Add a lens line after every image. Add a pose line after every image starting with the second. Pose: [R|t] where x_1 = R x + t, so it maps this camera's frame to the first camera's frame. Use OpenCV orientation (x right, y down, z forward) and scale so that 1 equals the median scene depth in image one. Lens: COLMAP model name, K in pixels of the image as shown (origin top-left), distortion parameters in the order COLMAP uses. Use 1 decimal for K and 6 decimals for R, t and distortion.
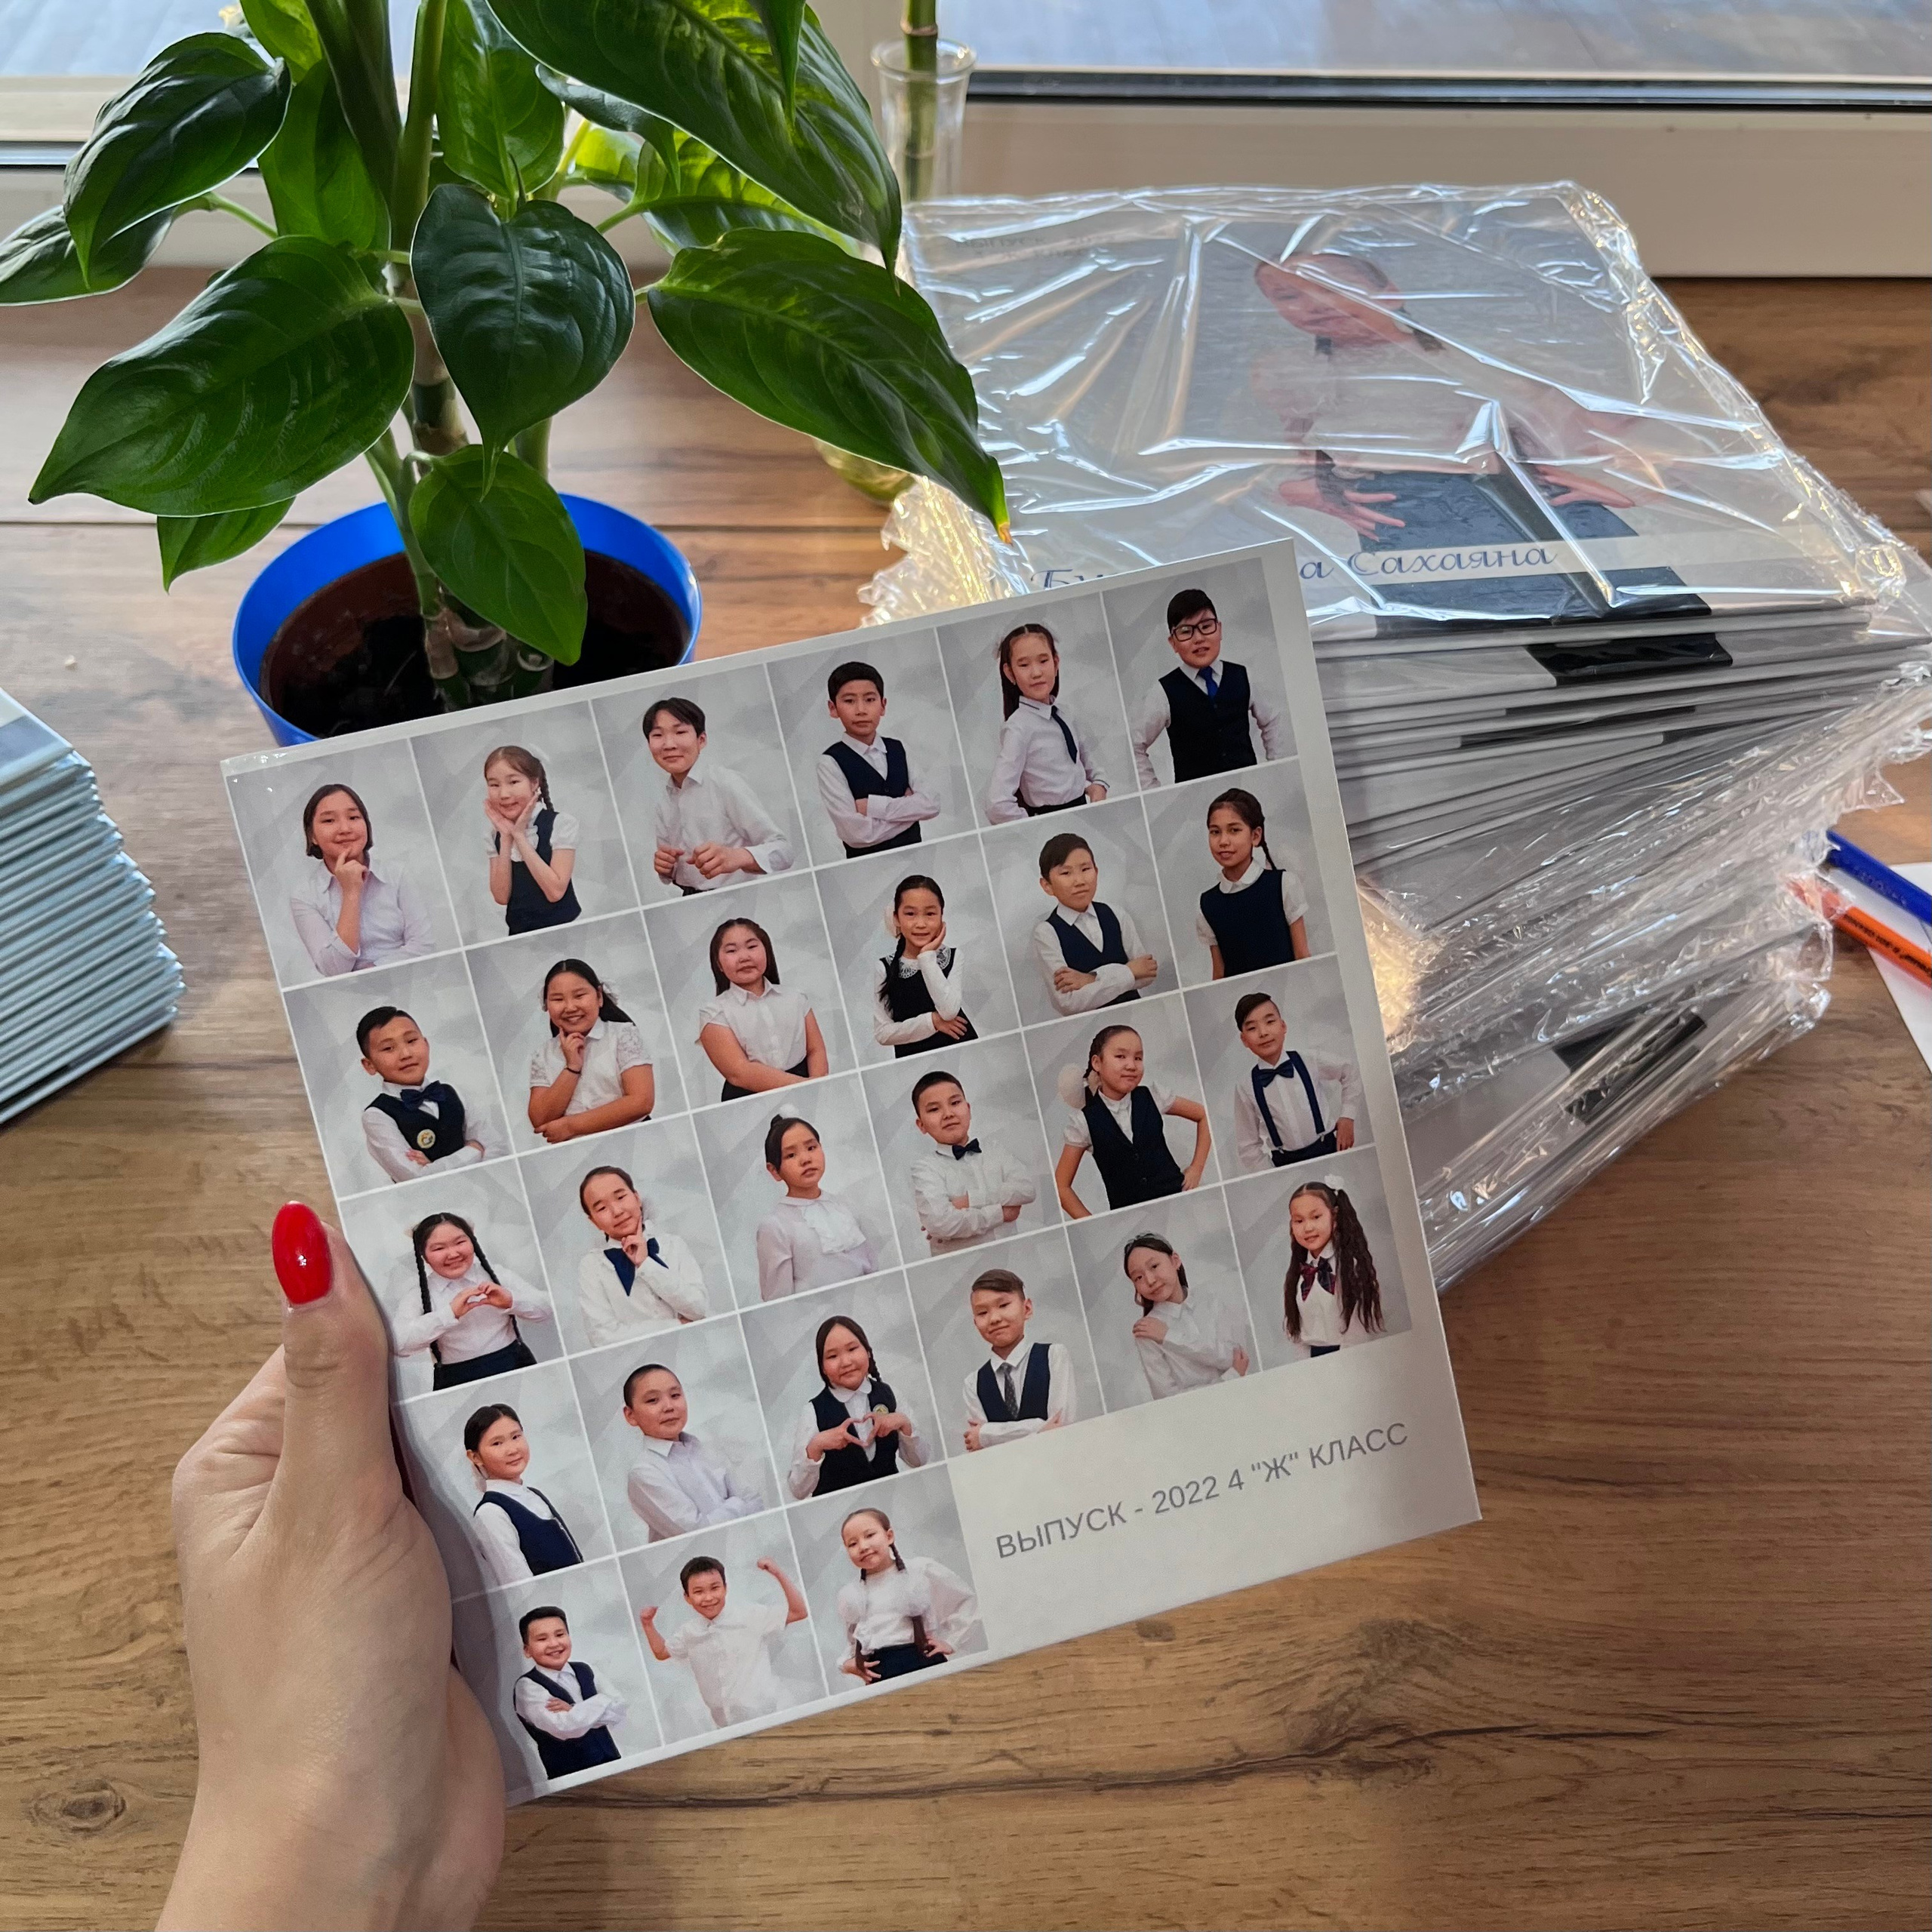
lens RADIAL K [[1974.7, 0, 973.7], [0, 1974.7, 951.8], [0, 0, 1]] dist [0.008831, 0.000000]
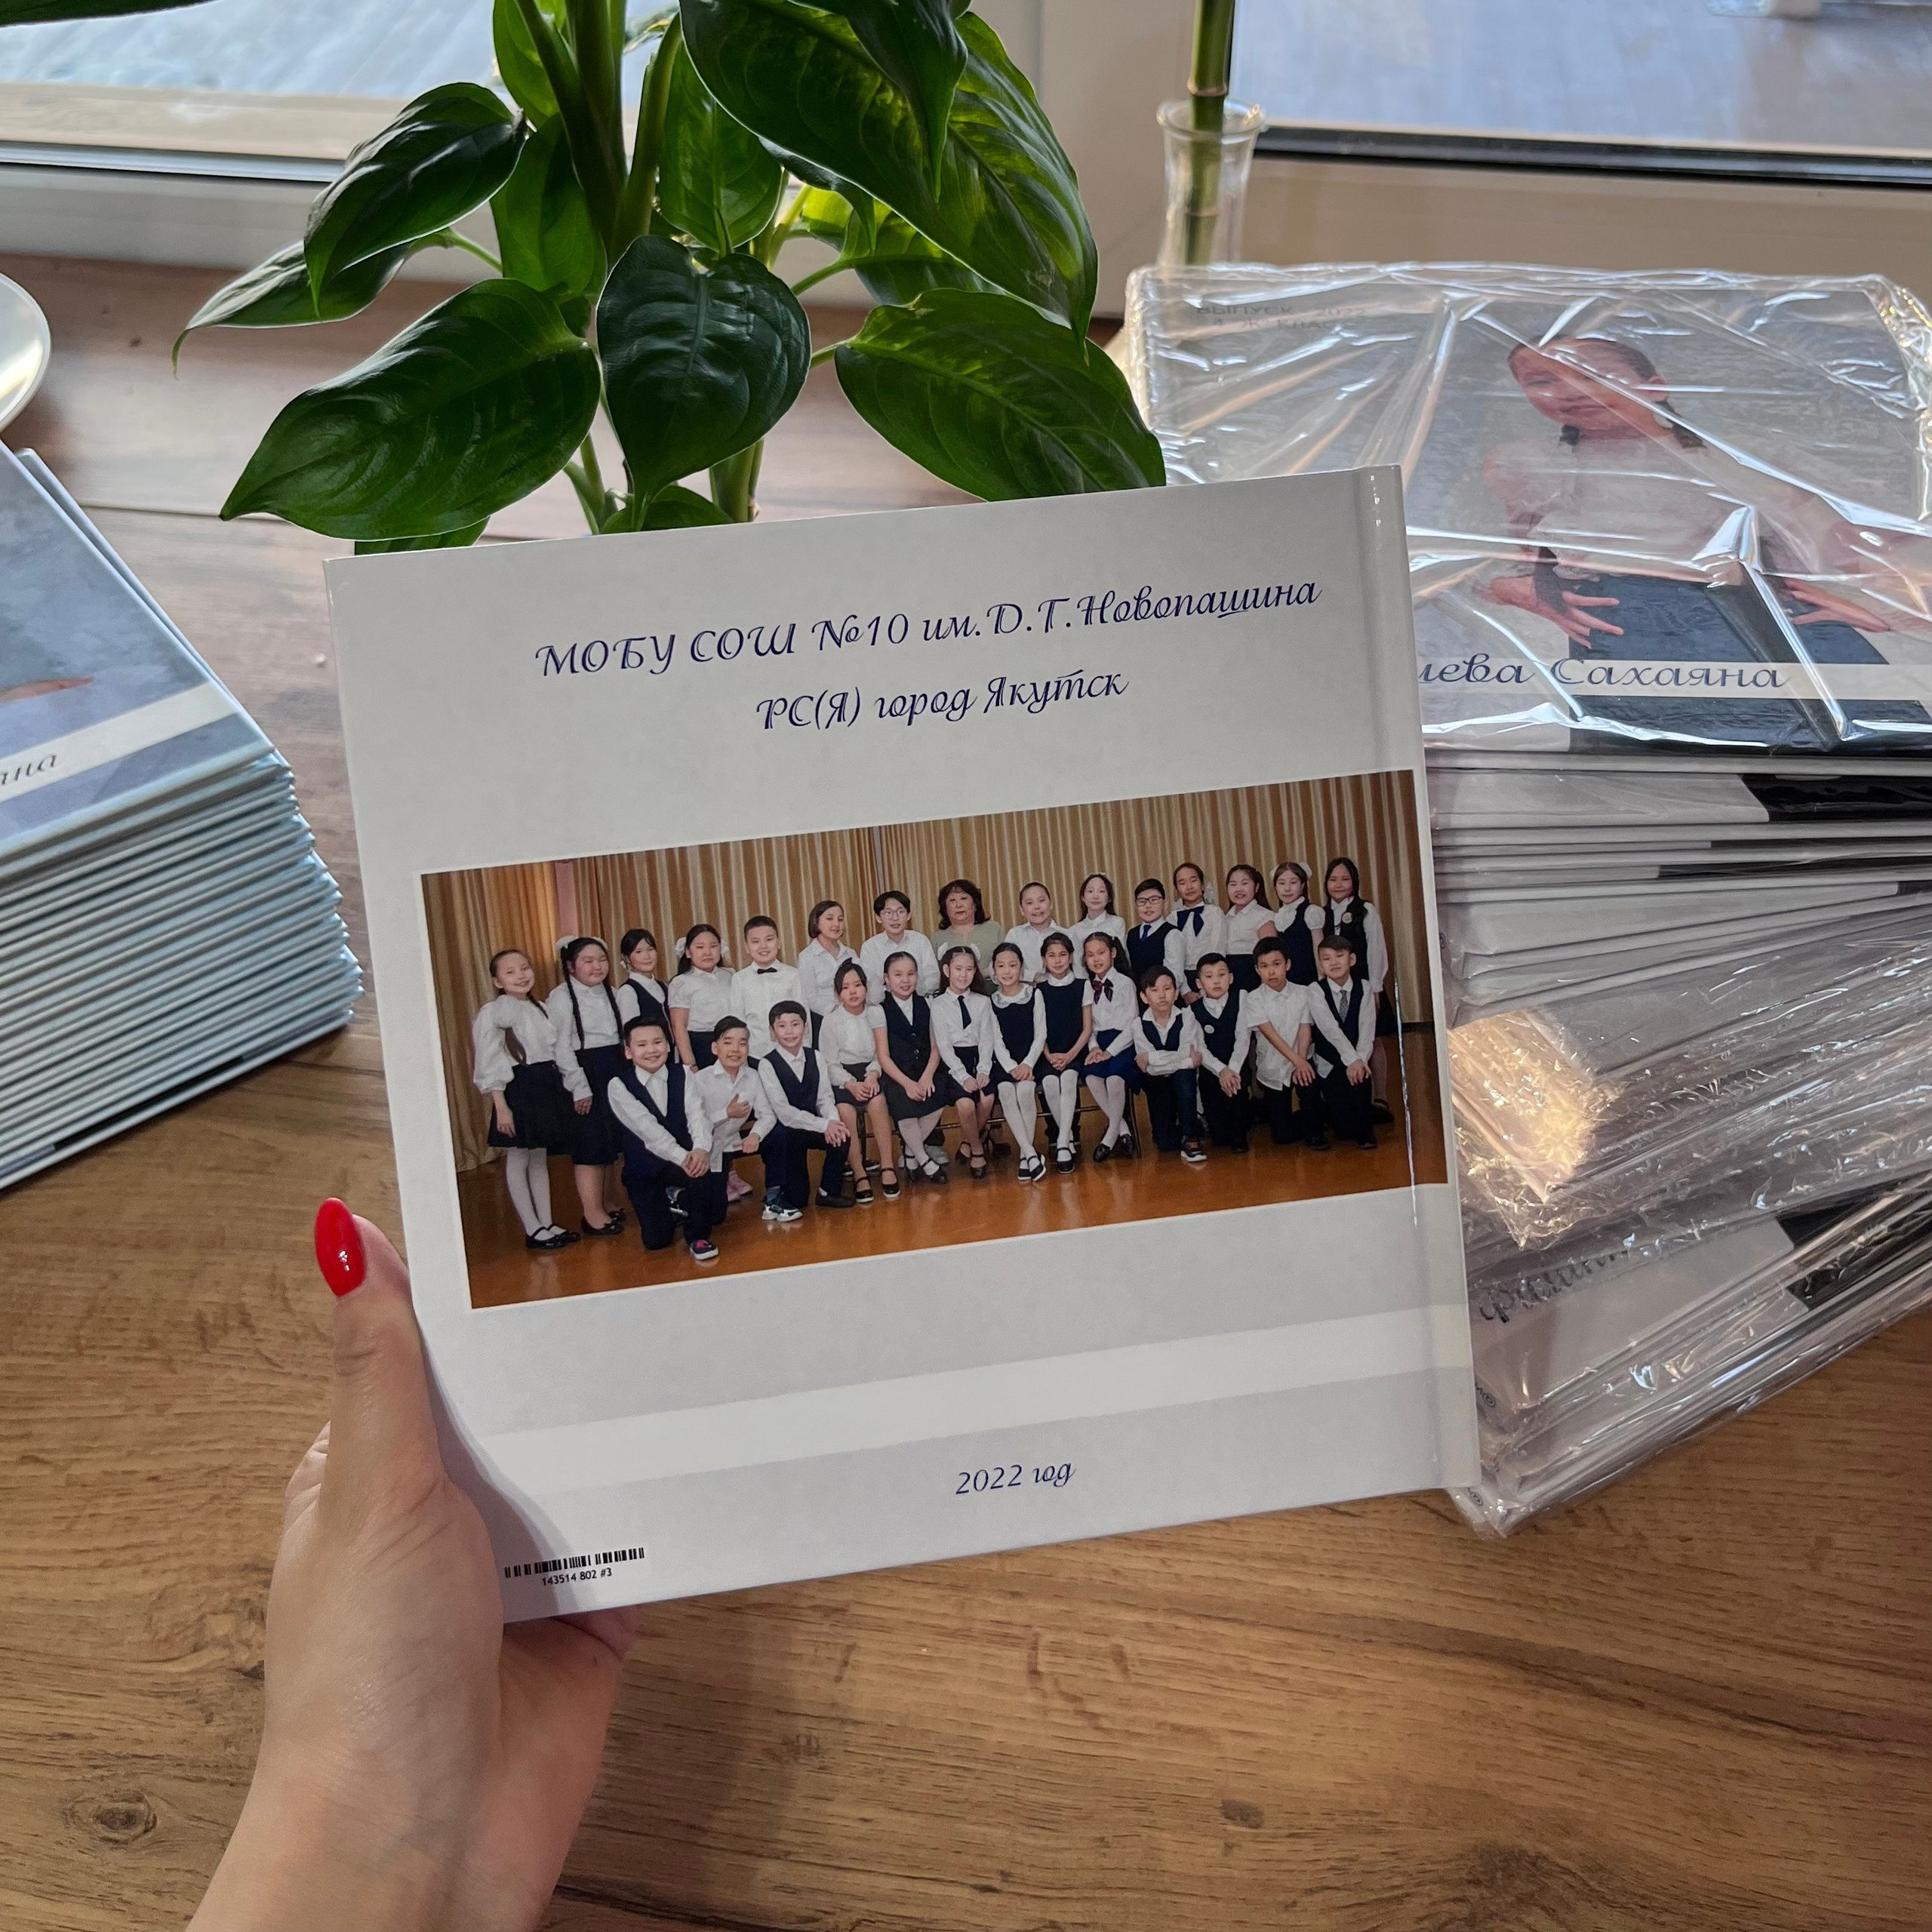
lens RADIAL K [[2095.0, 0, 975.7], [0, 2095.0, 834.5], [0, 0, 1]] dist [0.011558, 0.000000]
pose [[0.982700, 0.091009, -0.161300, 0.087996], [-0.104135, 0.991741, -0.074869, -0.017174], [0.153154, 0.090371, 0.984061, -0.006239]]
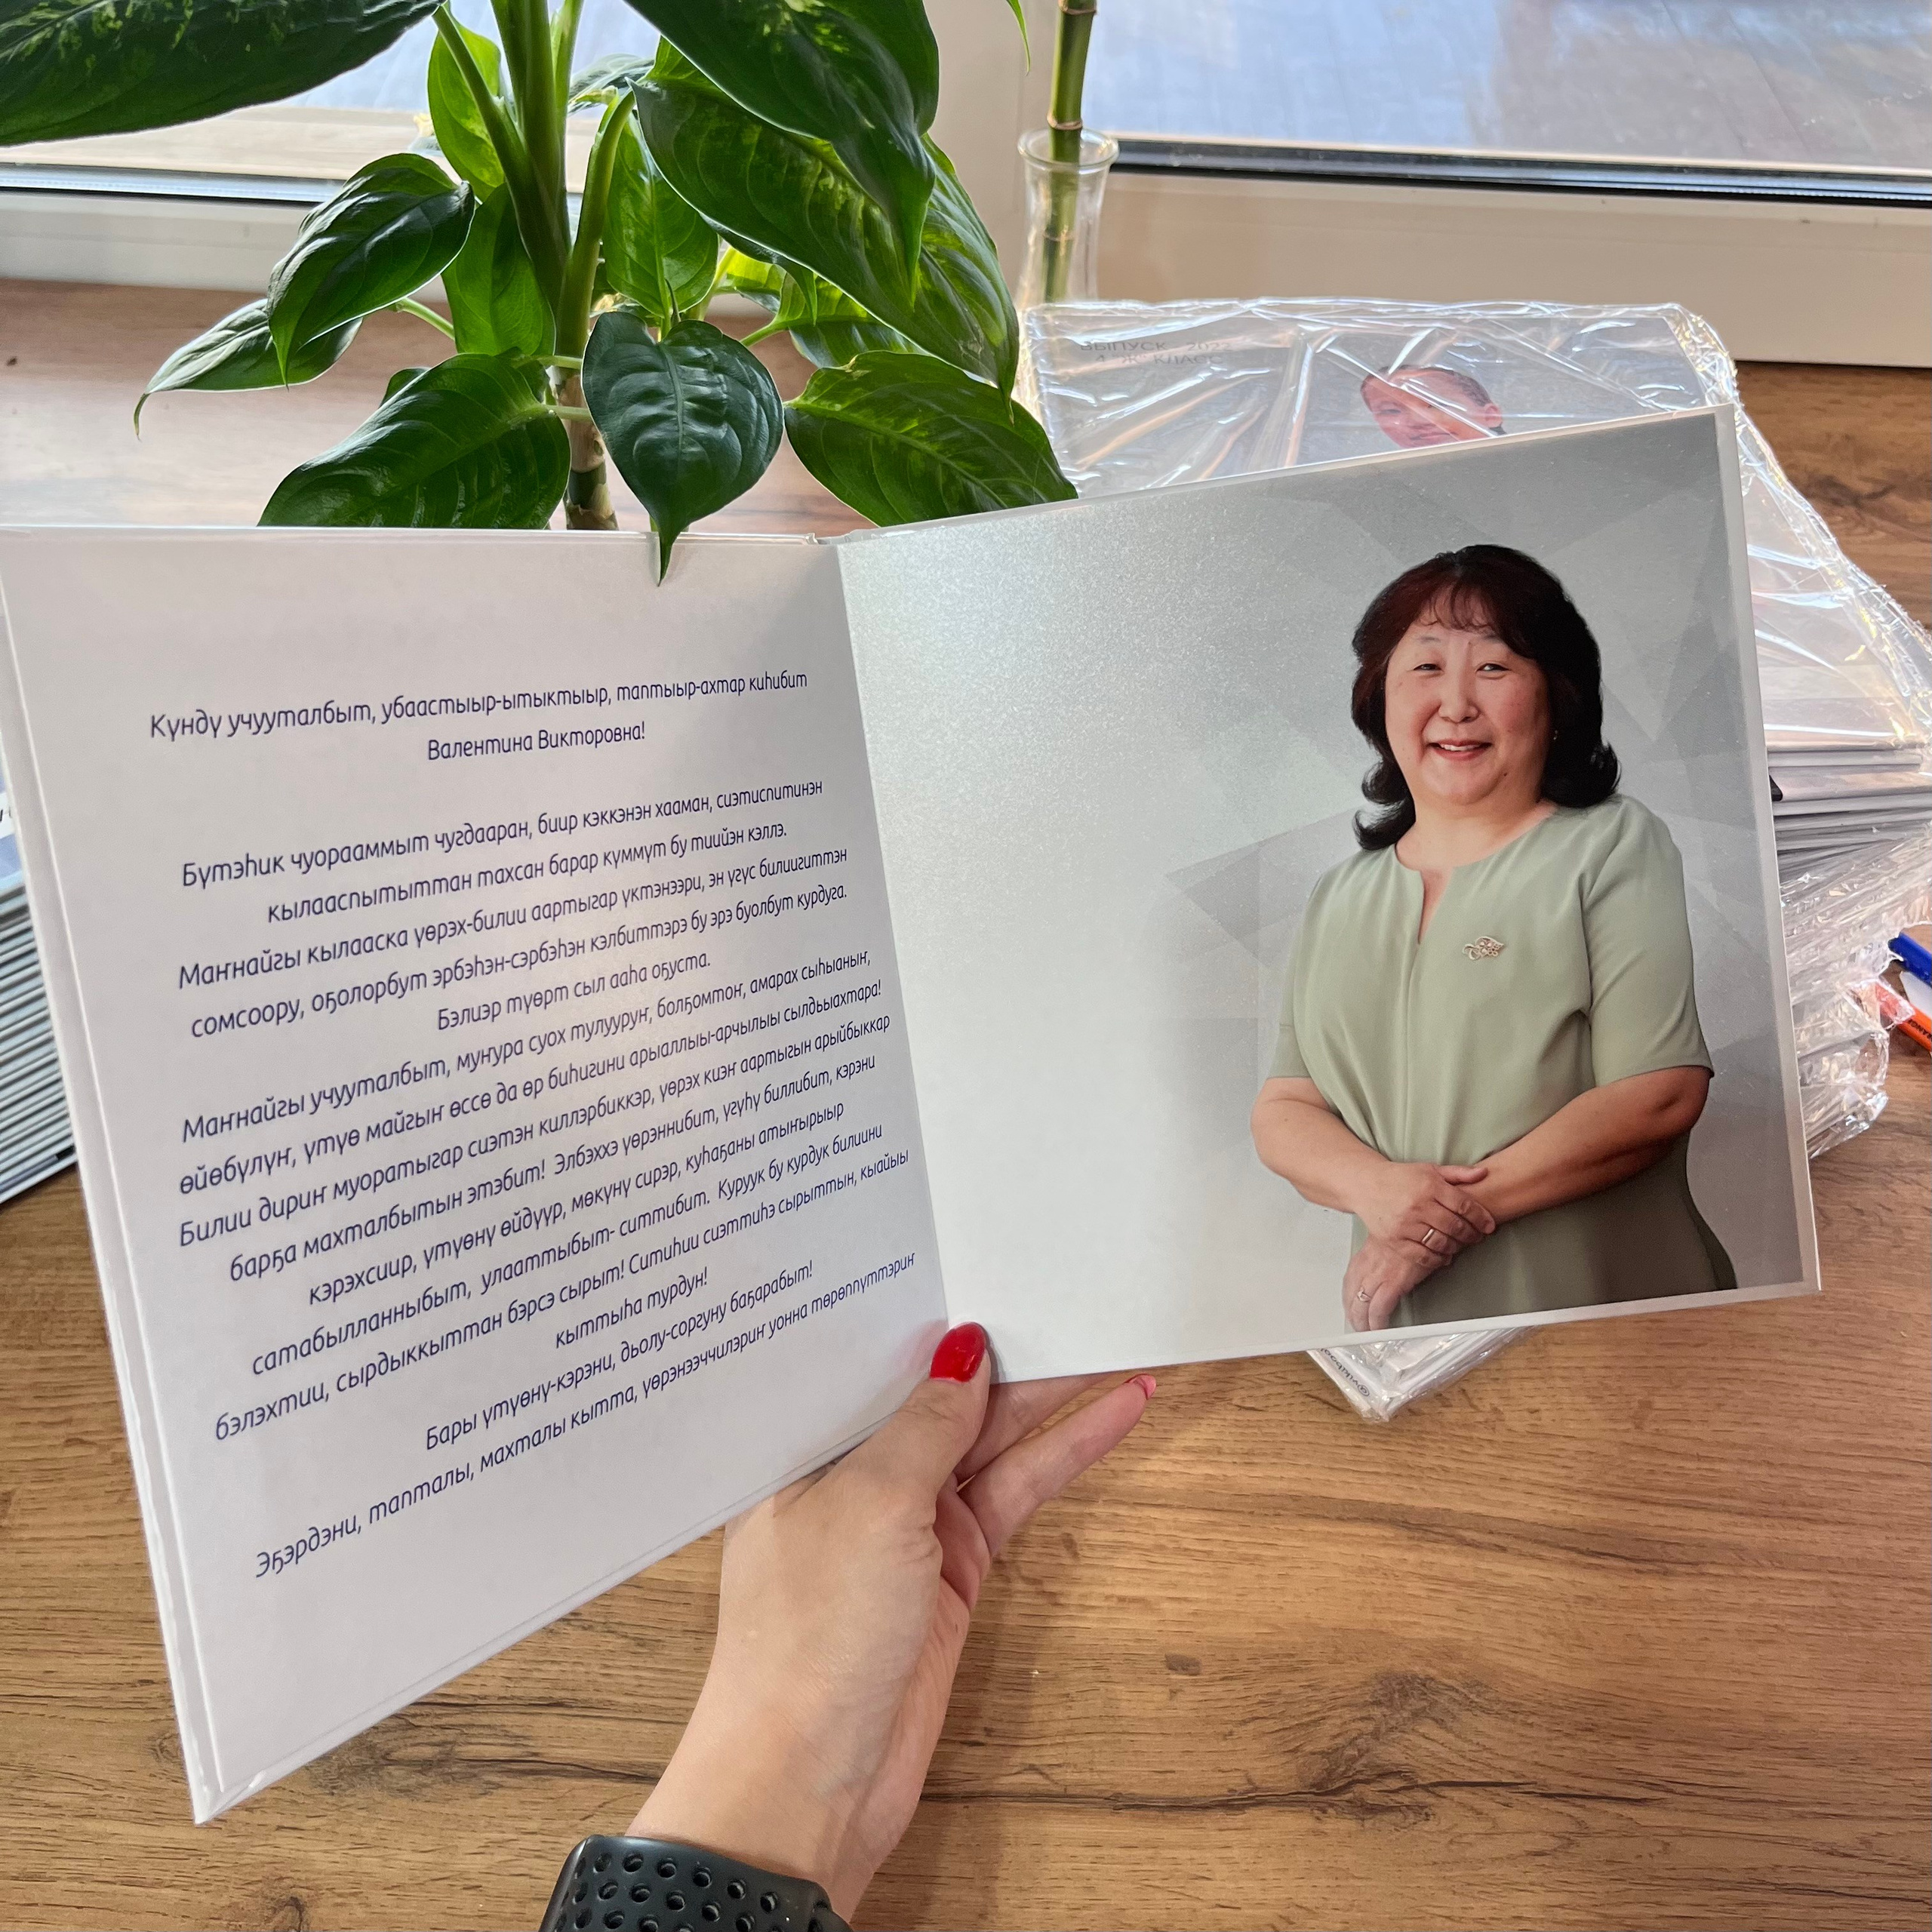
lens RADIAL K [[1974.7, 0, 980.5], [0, 1974.7, 952.0], [0, 0, 1]] dist [0.008831, 0.000000]
pose [[0.996497, 0.059510, -0.058763, 0.023233], [-0.059159, 0.998219, 0.007706, -0.045400], [0.059117, -0.004202, 0.998242, -0.077568]]
